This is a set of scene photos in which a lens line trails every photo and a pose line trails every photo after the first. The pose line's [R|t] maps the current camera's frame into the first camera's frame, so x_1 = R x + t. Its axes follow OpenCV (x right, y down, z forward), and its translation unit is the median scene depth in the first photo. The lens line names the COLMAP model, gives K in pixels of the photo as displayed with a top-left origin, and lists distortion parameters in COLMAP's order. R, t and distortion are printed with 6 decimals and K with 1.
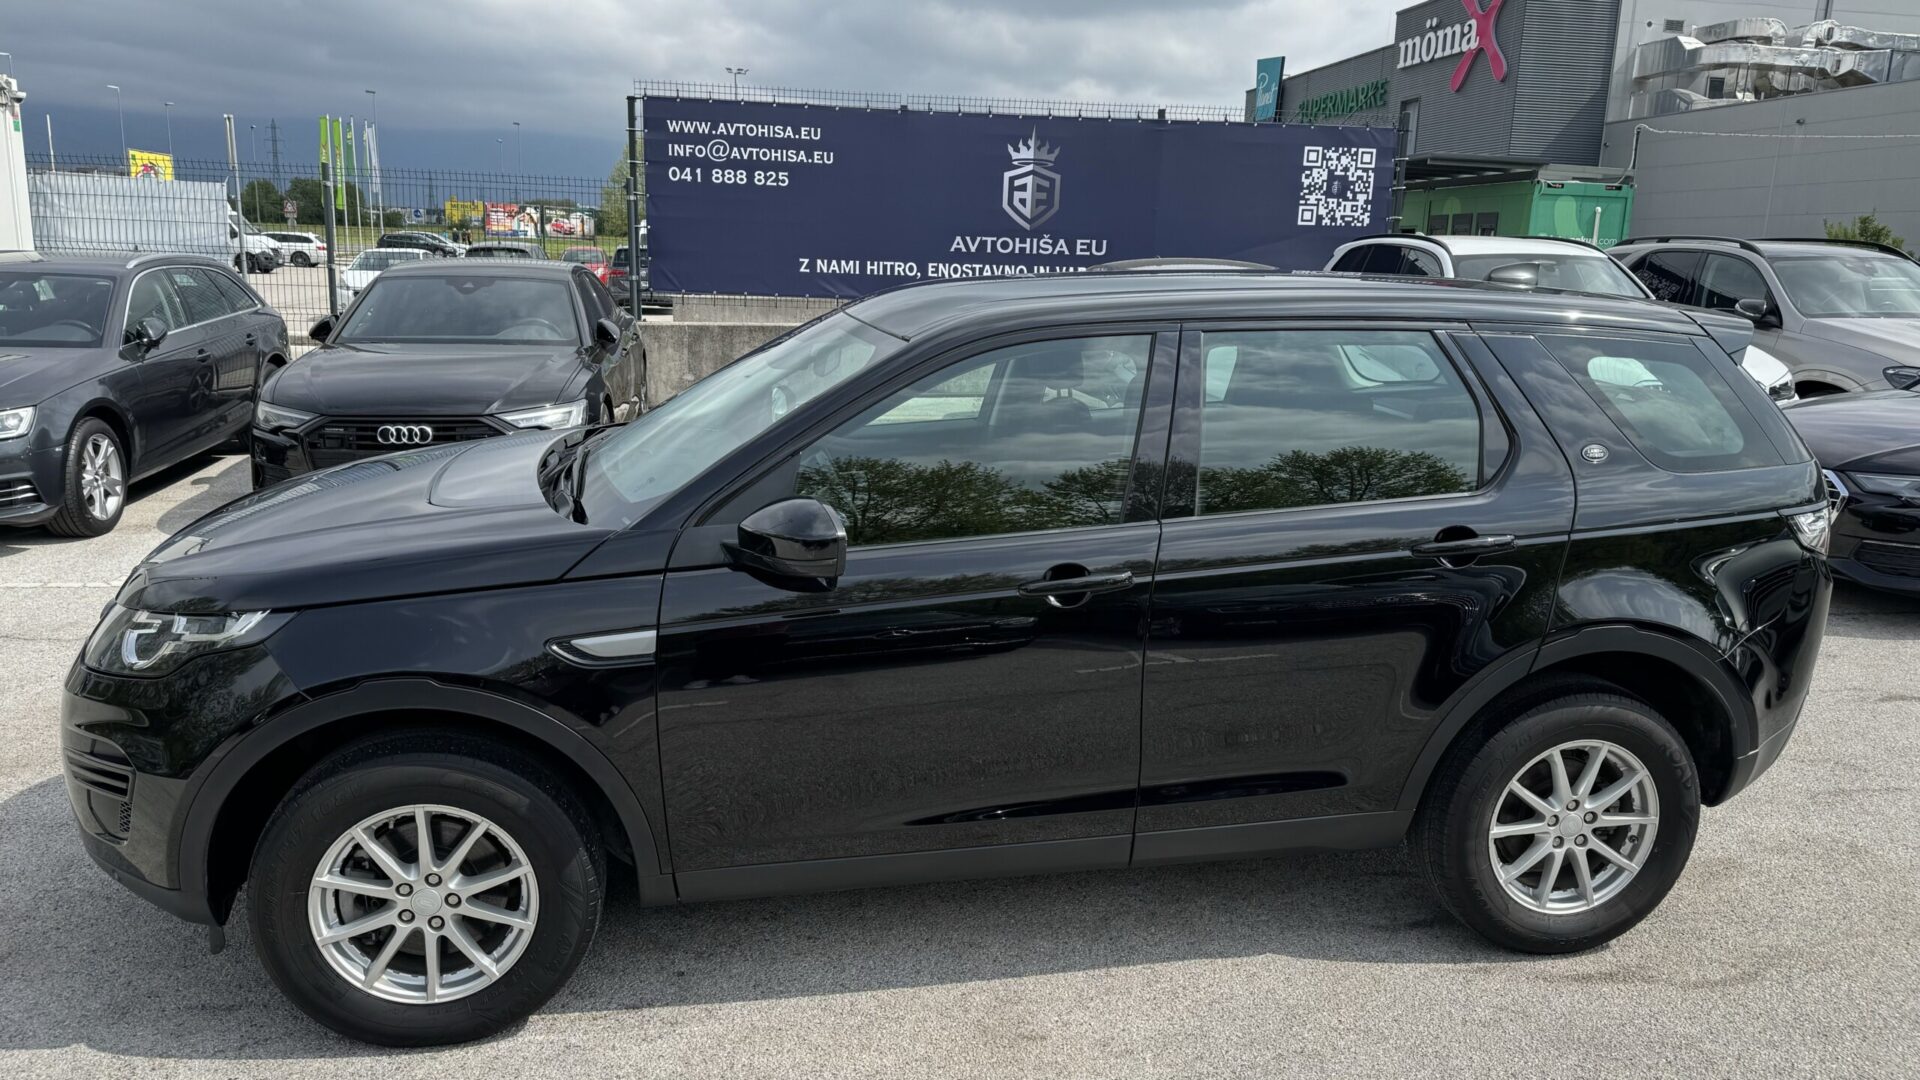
lens RADIAL K [[1425.5, 0, 1068.6], [0, 1425.5, 543.9], [0, 0, 1]] dist [0.144096, -0.251027]
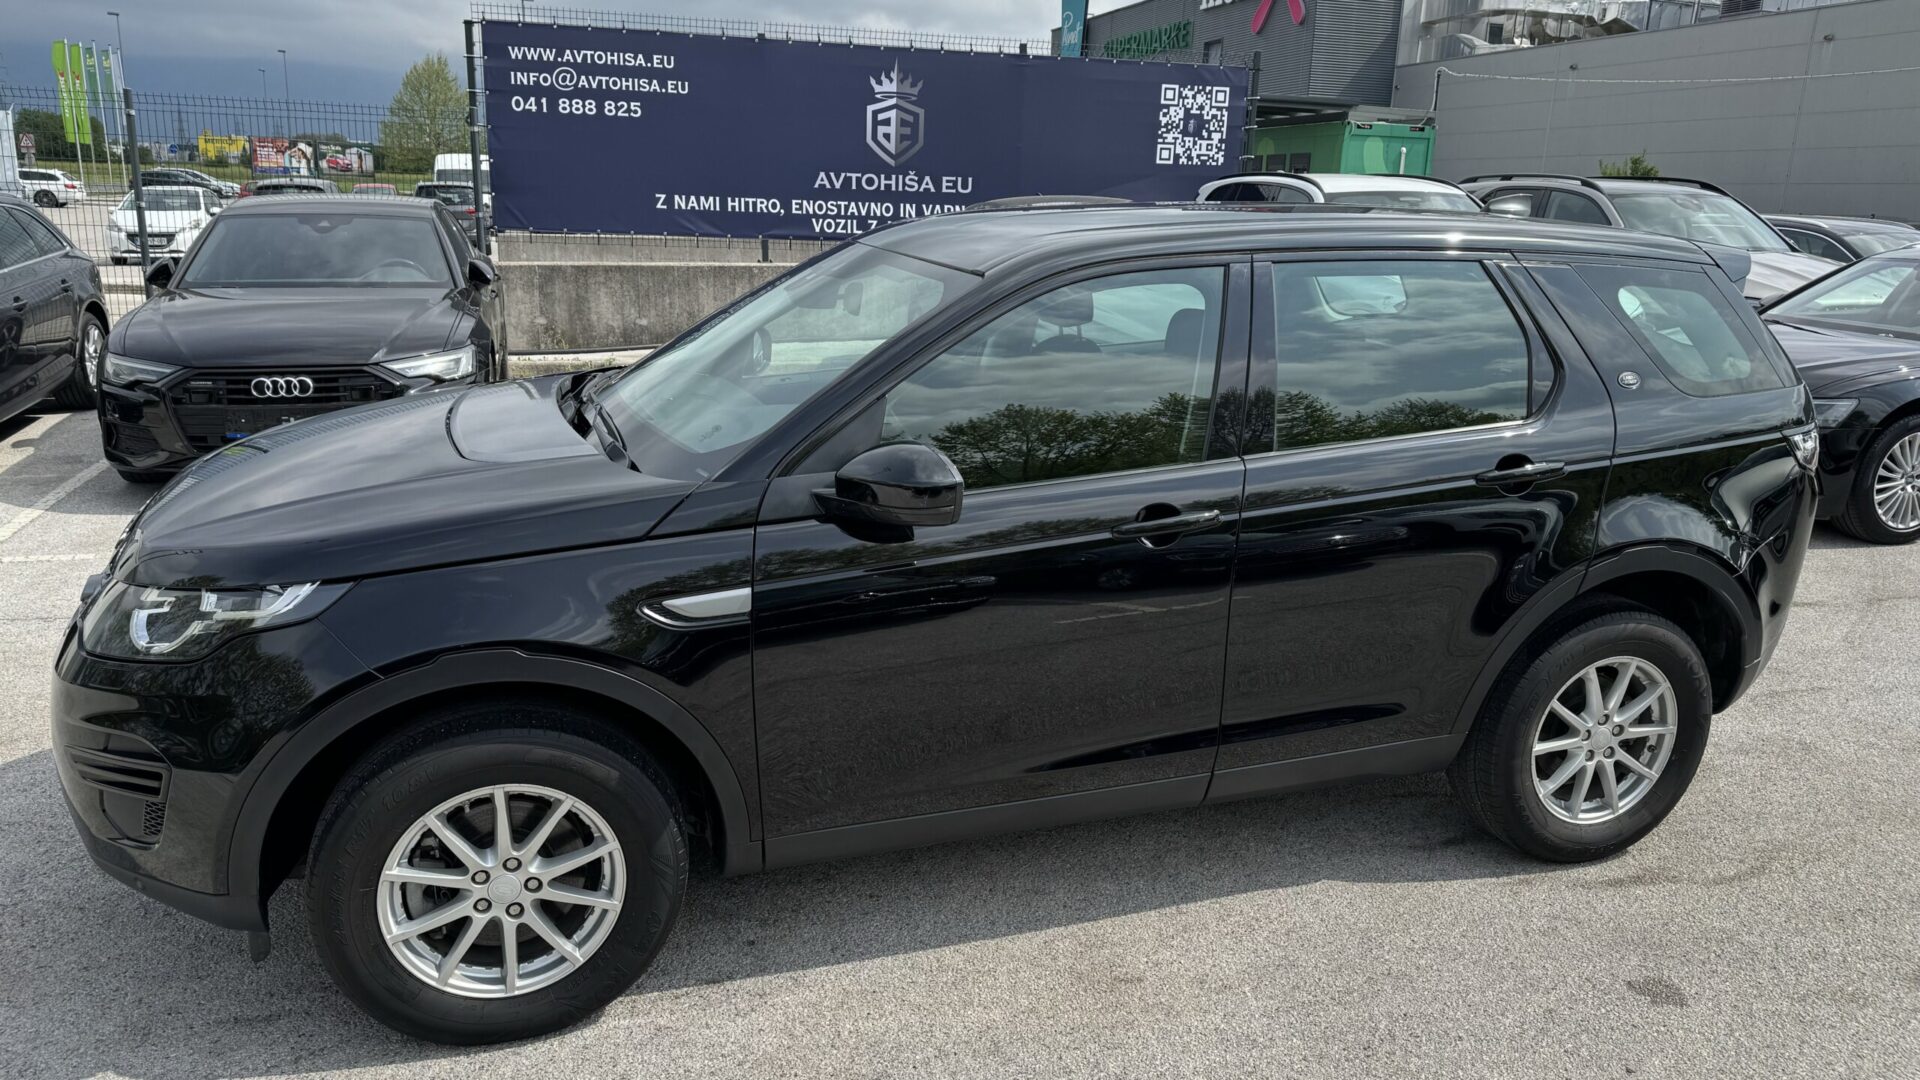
lens RADIAL K [[1402.3, 0, 1059.0], [0, 1402.3, 541.8], [0, 0, 1]] dist [0.170854, -0.314036]
pose [[0.988938, -0.035263, 0.144074, -0.177886], [0.029346, 0.998644, 0.042991, -0.003023], [-0.145394, -0.038288, 0.988633, 0.044014]]
